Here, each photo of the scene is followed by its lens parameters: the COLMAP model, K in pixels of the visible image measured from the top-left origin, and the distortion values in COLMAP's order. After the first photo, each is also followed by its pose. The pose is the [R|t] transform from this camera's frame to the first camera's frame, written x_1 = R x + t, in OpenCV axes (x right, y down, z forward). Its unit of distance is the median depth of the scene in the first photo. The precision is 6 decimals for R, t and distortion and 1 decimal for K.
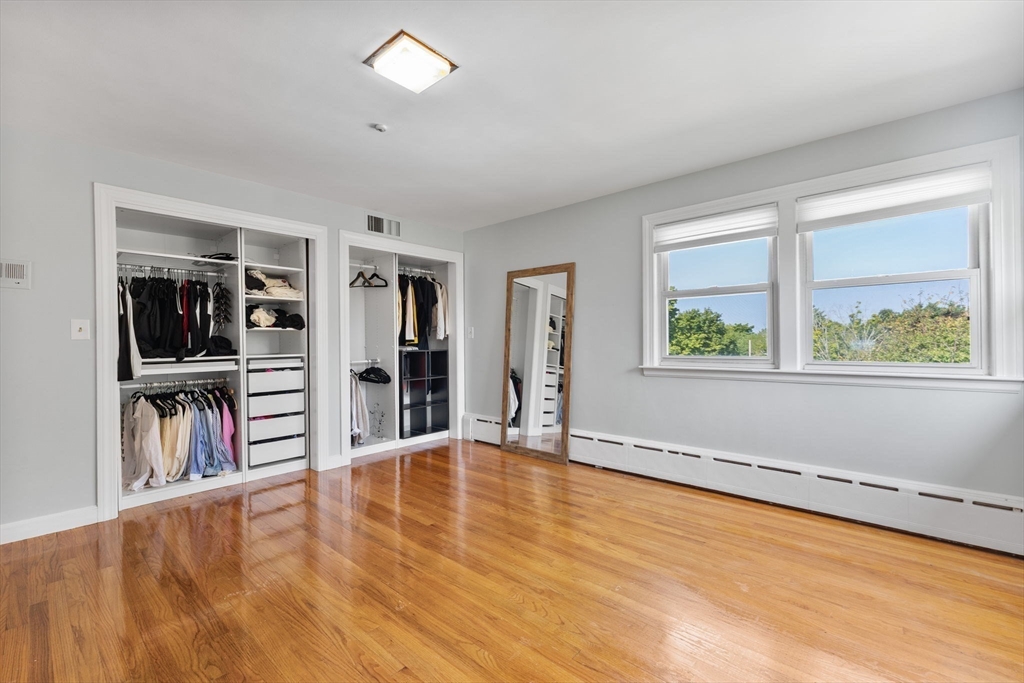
lens RADIAL K [[429.1, 0, 512.0], [0, 429.1, 341.5], [0, 0, 1]] dist [0.000292, 0.000050]
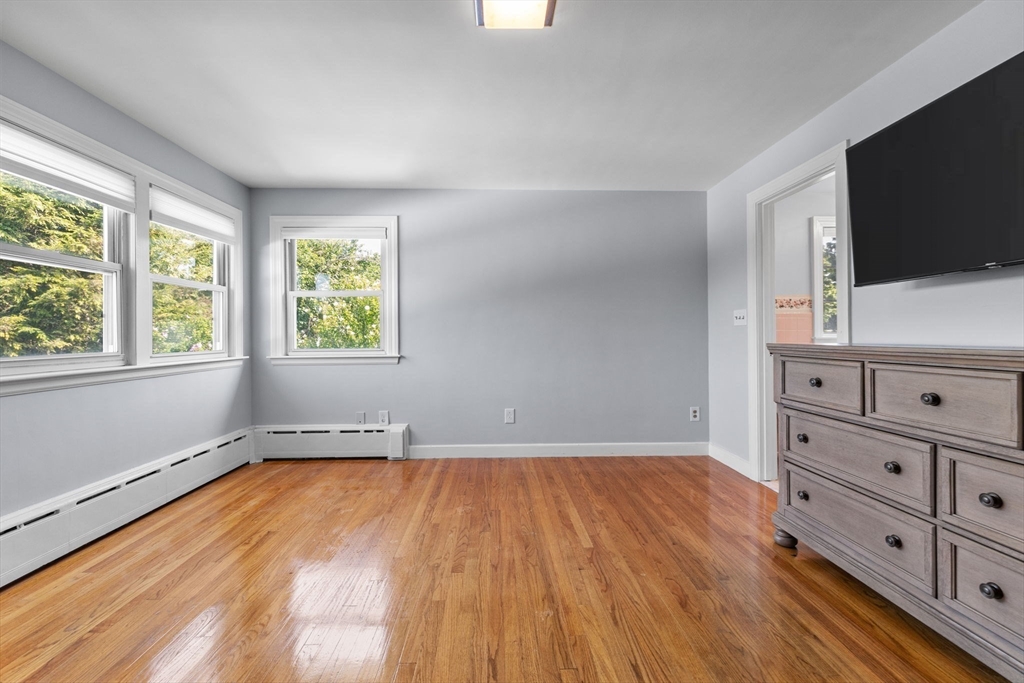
lens RADIAL K [[428.5, 0, 501.4], [0, 428.5, 333.6], [0, 0, 1]] dist [-0.001078, 0.000109]
pose [[-0.672899, 0.016366, 0.739553, -0.524129], [0.012145, 0.999865, -0.011076, 0.018493], [-0.739635, 0.001528, -0.673007, 1.005432]]
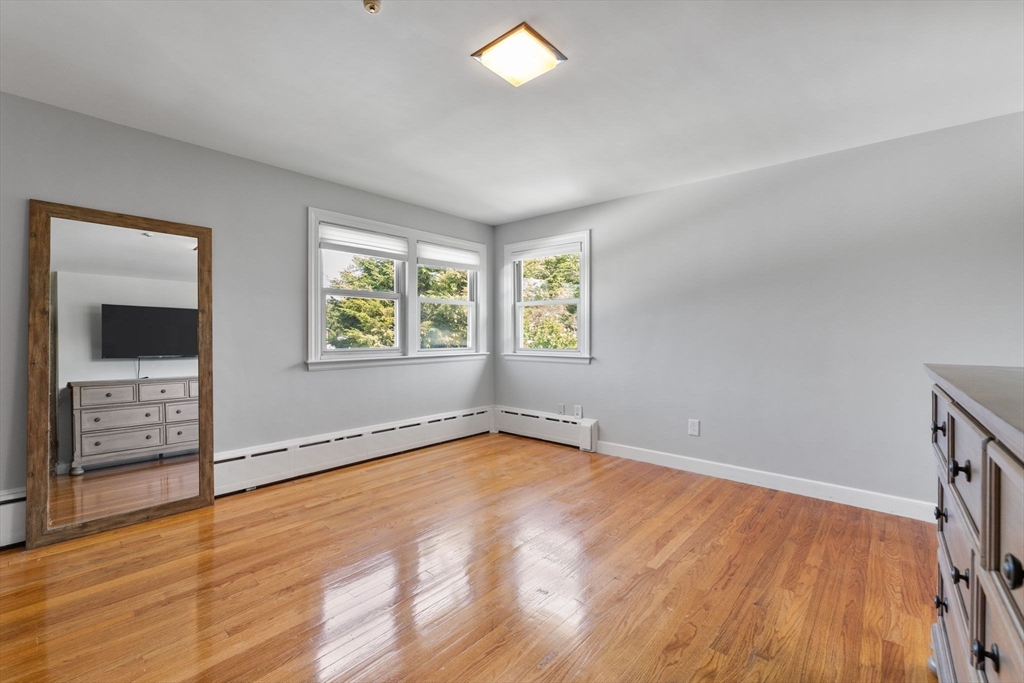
lens RADIAL K [[428.5, 0, 501.4], [0, 428.5, 333.6], [0, 0, 1]] dist [-0.001078, 0.000109]
pose [[0.013956, 0.009367, 0.999859, -0.775398], [-0.001950, 0.999954, -0.009341, 0.003867], [-0.999901, -0.001819, 0.013974, 0.648444]]
